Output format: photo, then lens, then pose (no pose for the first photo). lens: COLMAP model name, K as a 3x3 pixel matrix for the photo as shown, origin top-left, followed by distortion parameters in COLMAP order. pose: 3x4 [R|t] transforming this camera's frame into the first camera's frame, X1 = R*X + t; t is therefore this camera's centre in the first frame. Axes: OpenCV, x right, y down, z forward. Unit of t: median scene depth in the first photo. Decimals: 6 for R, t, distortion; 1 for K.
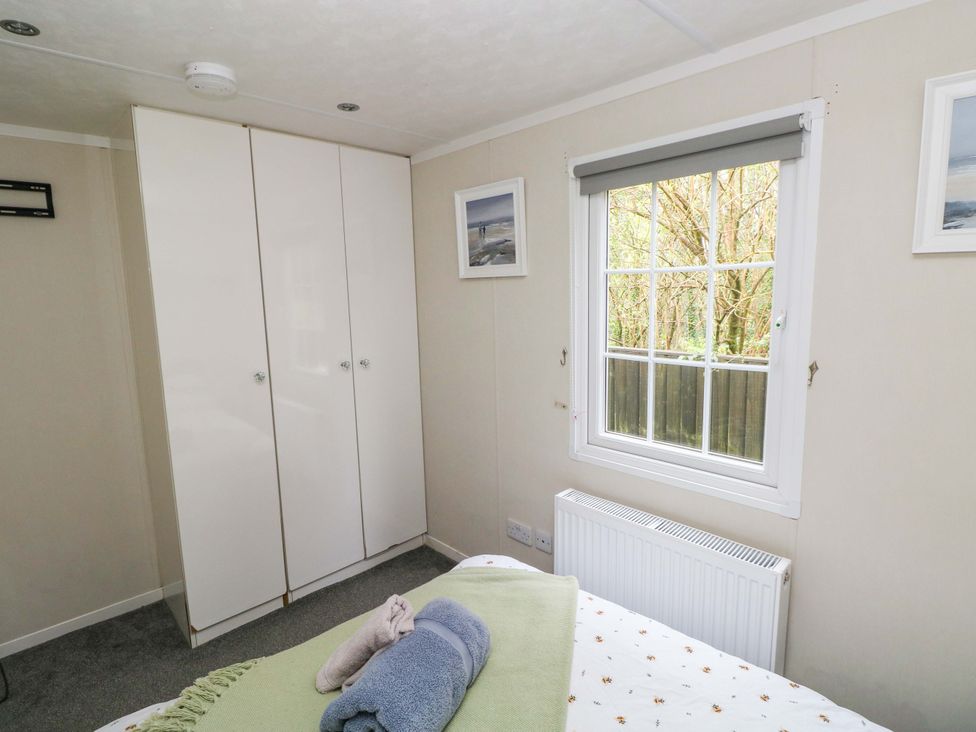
lens RADIAL K [[504.9, 0, 483.9], [0, 504.9, 355.4], [0, 0, 1]] dist [0.001682, -0.014776]
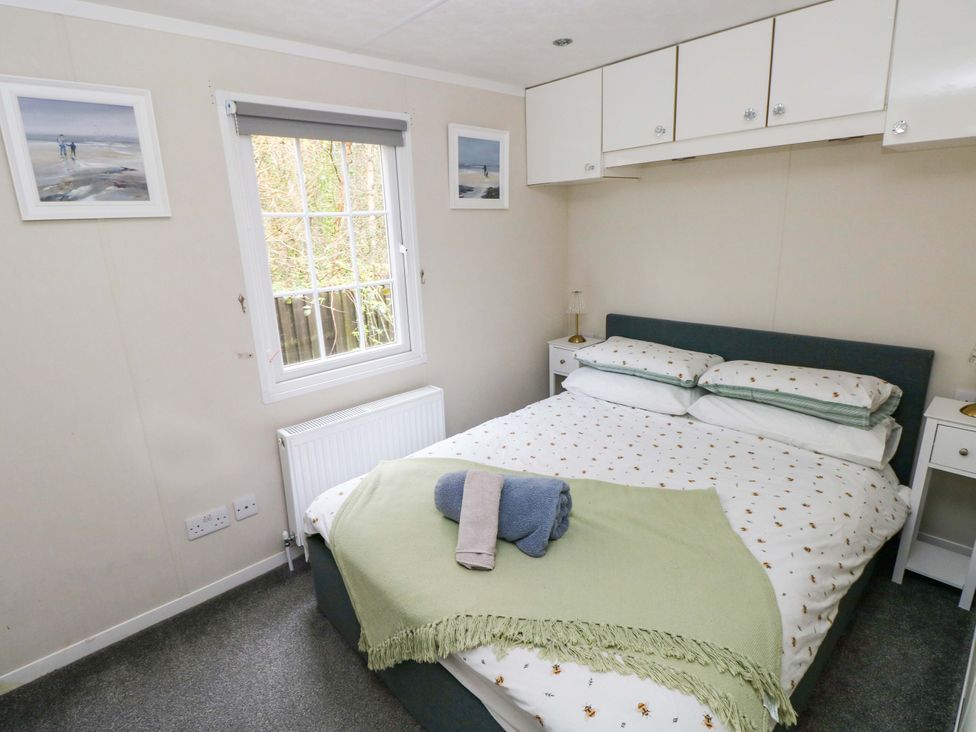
lens RADIAL K [[504.9, 0, 483.9], [0, 504.9, 355.4], [0, 0, 1]] dist [0.001682, -0.014776]
pose [[0.022115, -0.231156, 0.972665, -0.812521], [0.170258, 0.959562, 0.224171, -0.041922], [-0.985151, 0.160646, 0.060577, 0.523132]]
